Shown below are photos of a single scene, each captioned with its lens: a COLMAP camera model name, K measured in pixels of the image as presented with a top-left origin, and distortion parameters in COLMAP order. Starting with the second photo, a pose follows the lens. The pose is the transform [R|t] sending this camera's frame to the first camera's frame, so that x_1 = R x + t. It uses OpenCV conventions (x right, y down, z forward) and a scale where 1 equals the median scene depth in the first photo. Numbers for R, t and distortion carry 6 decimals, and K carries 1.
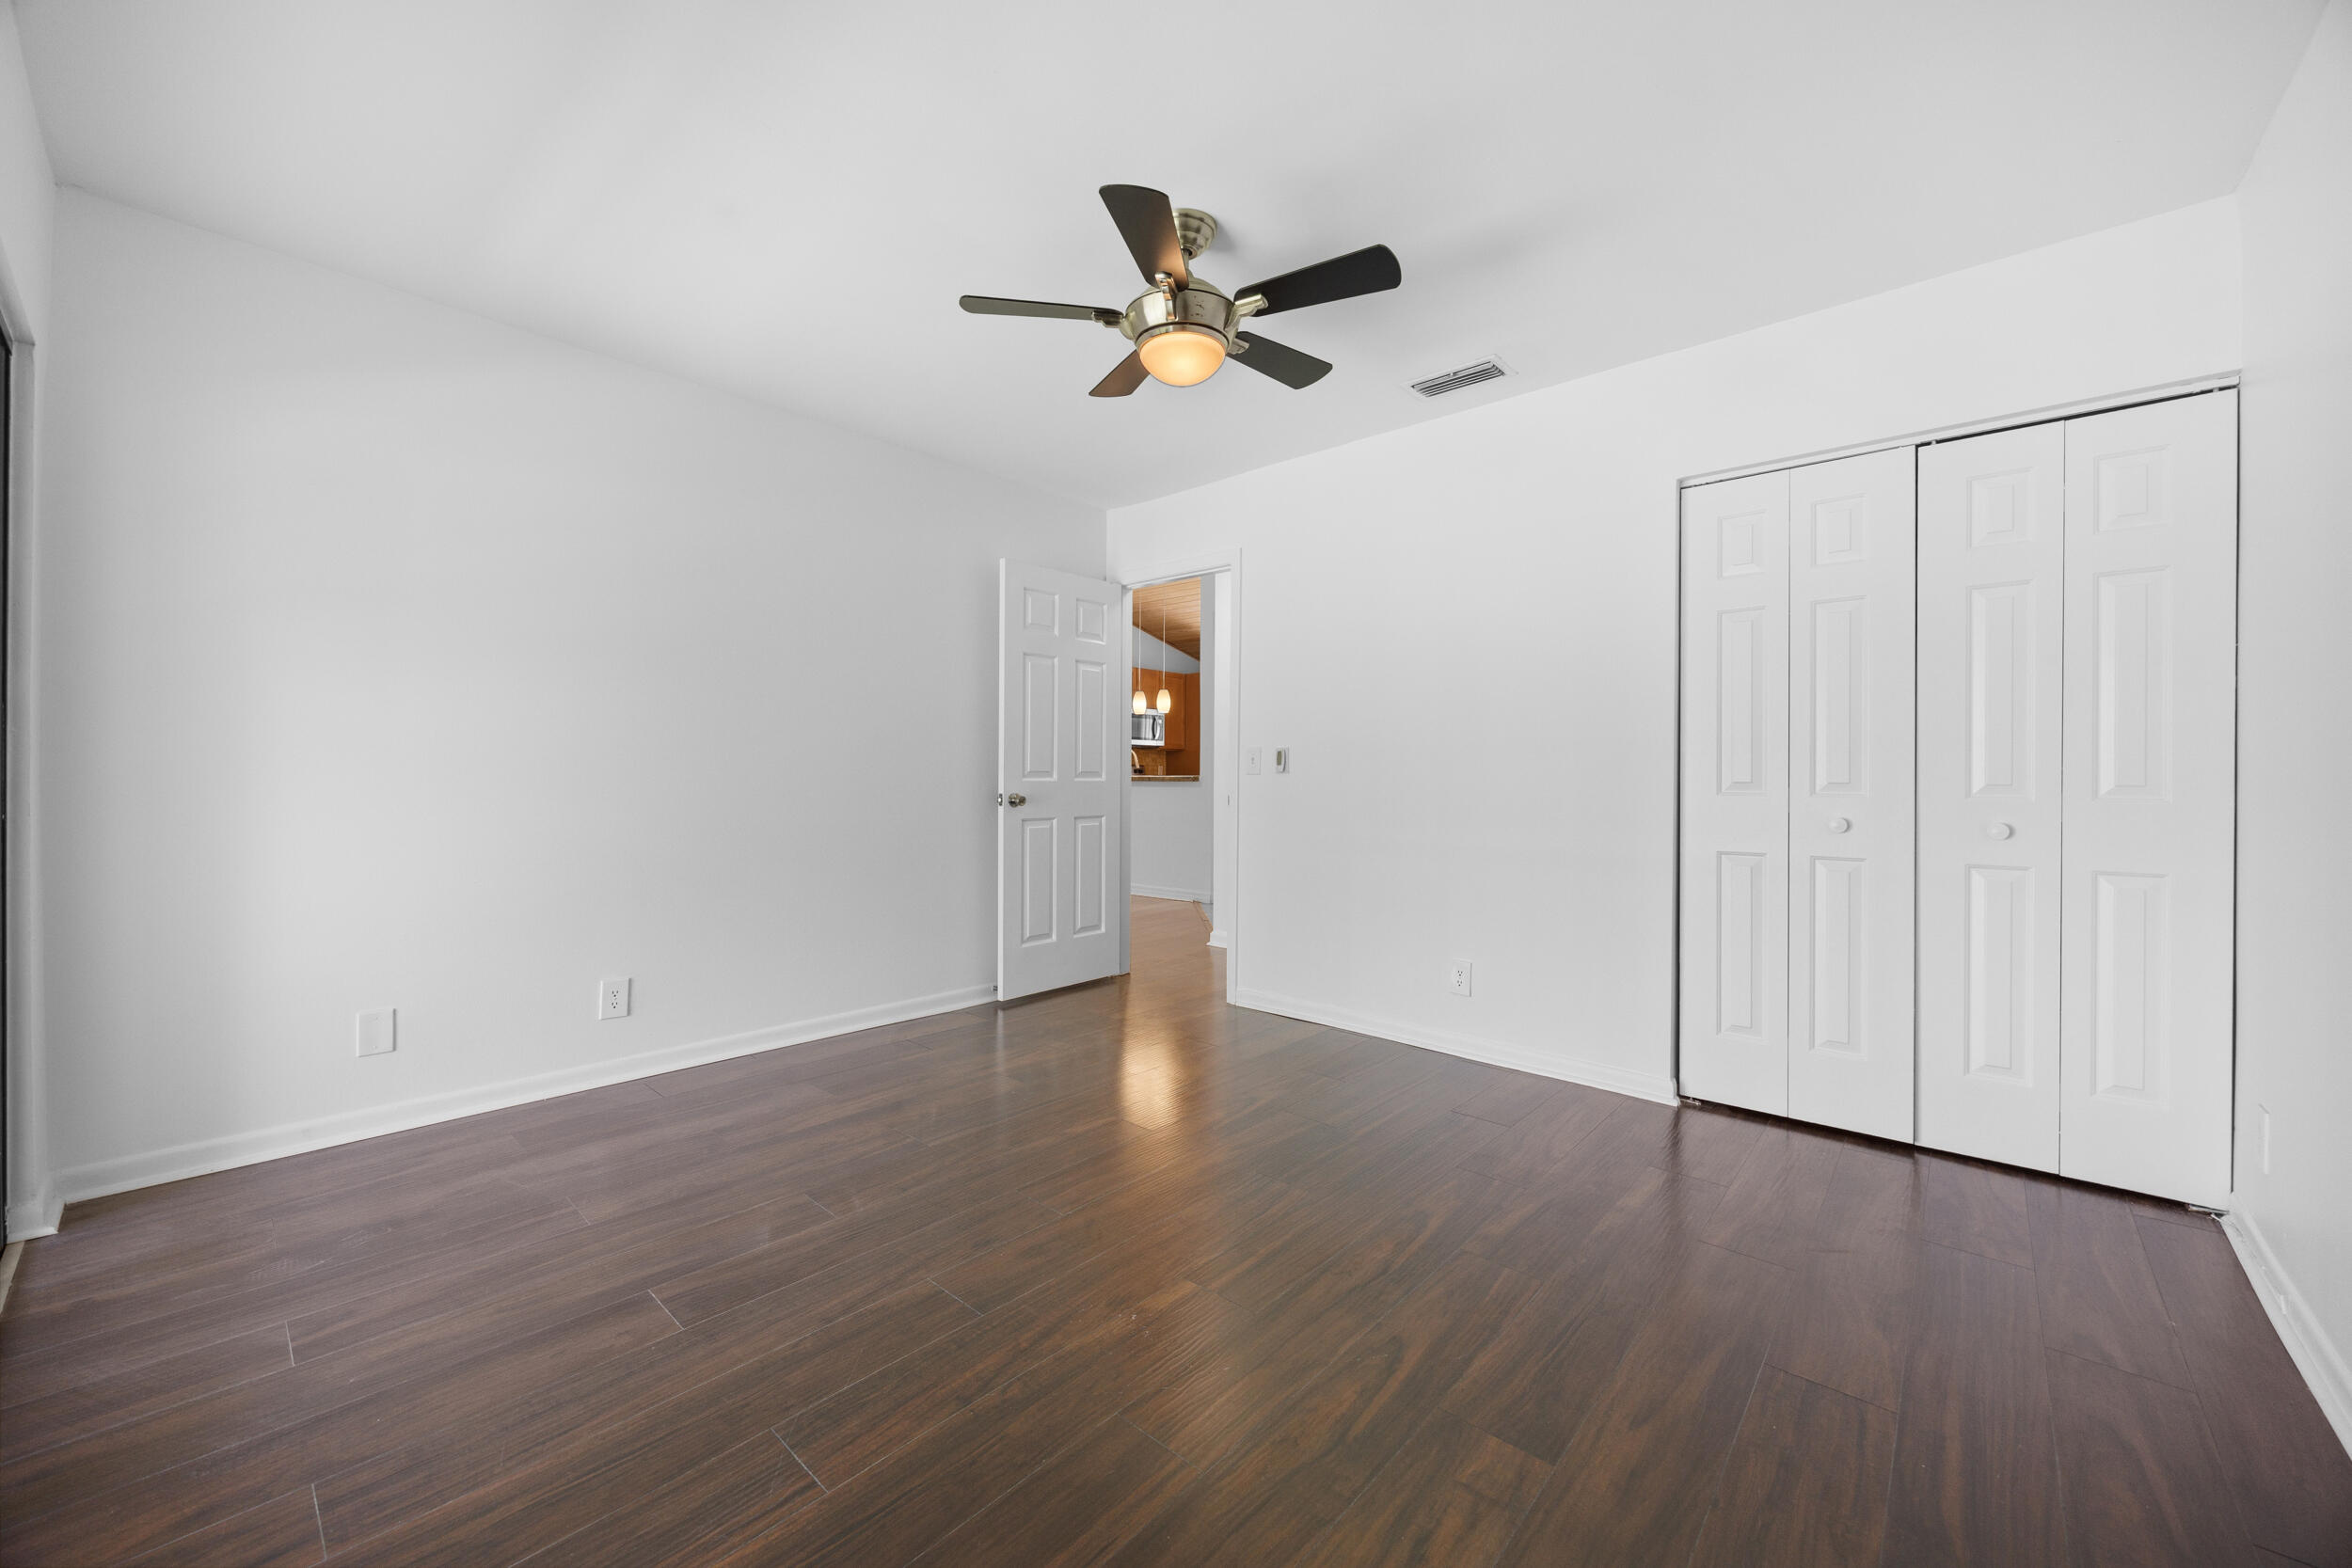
lens RADIAL K [[888.3, 0, 1178.9], [0, 888.3, 782.3], [0, 0, 1]] dist [0.000100, -0.000385]
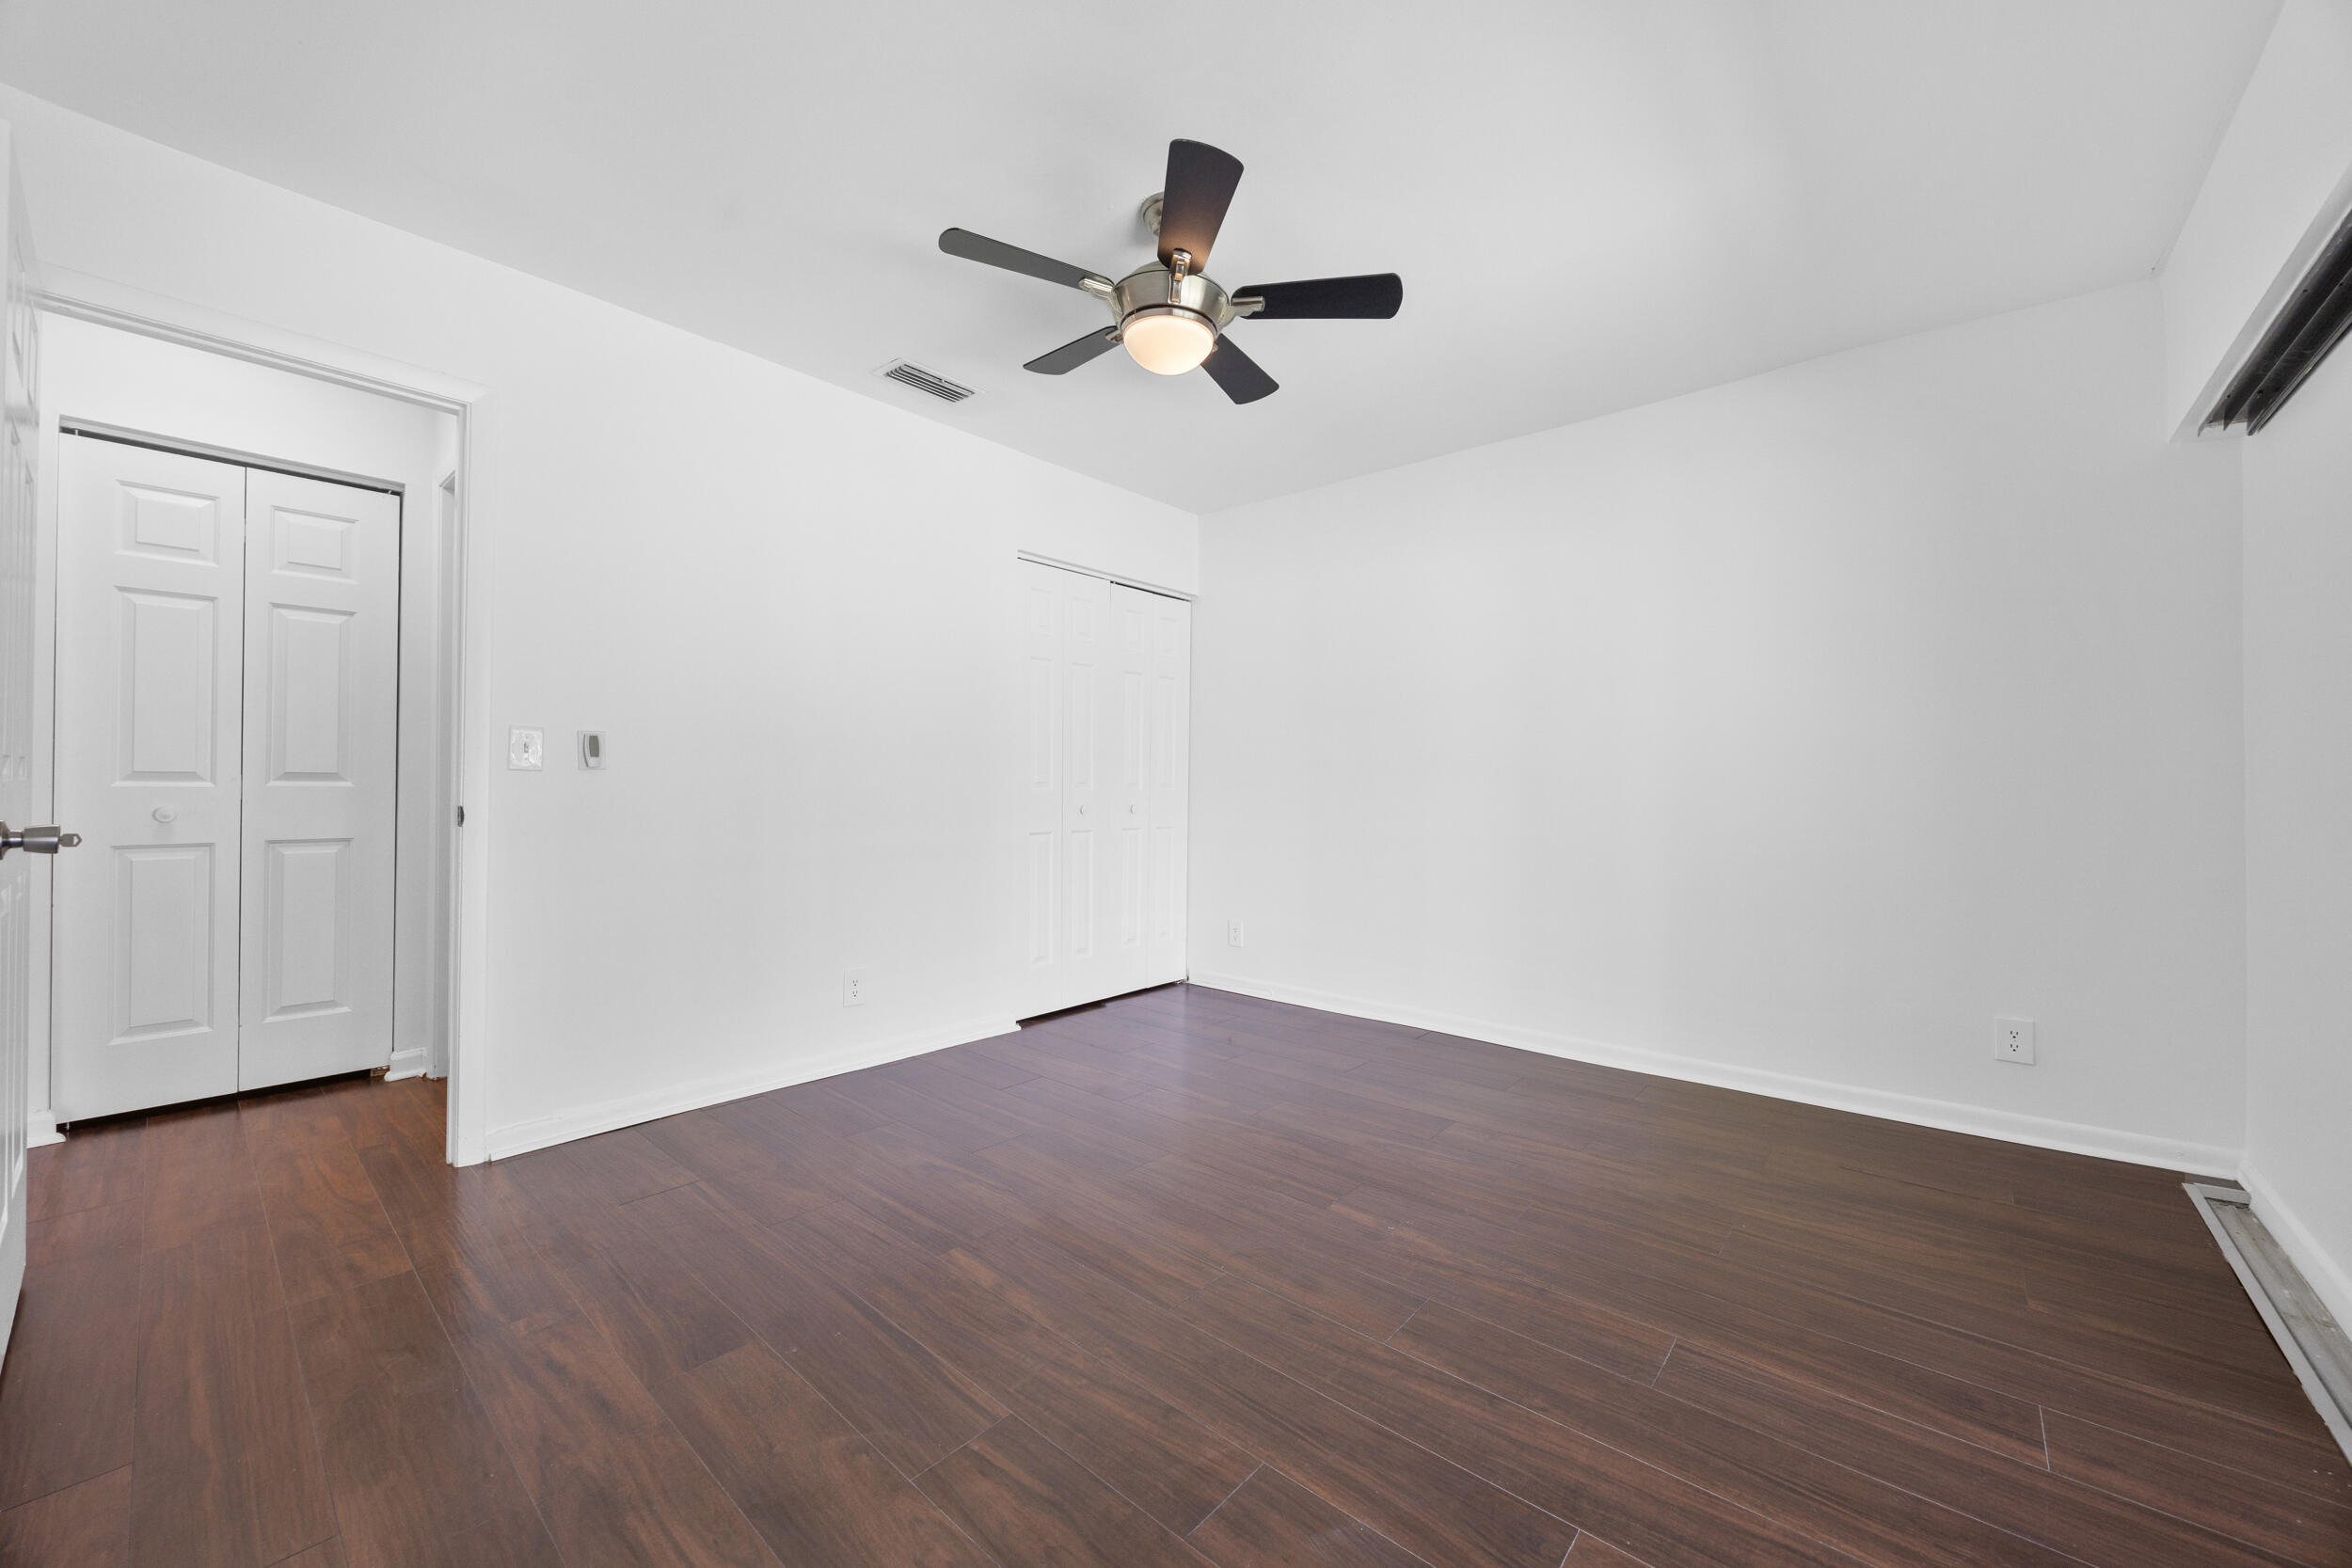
lens RADIAL K [[888.3, 0, 1178.9], [0, 888.3, 782.3], [0, 0, 1]] dist [0.000100, -0.000385]
pose [[-0.015190, -0.004708, 0.999874, -1.229555], [-0.005053, 0.999977, 0.004632, -0.011242], [-0.999872, -0.004982, -0.015214, 1.282771]]
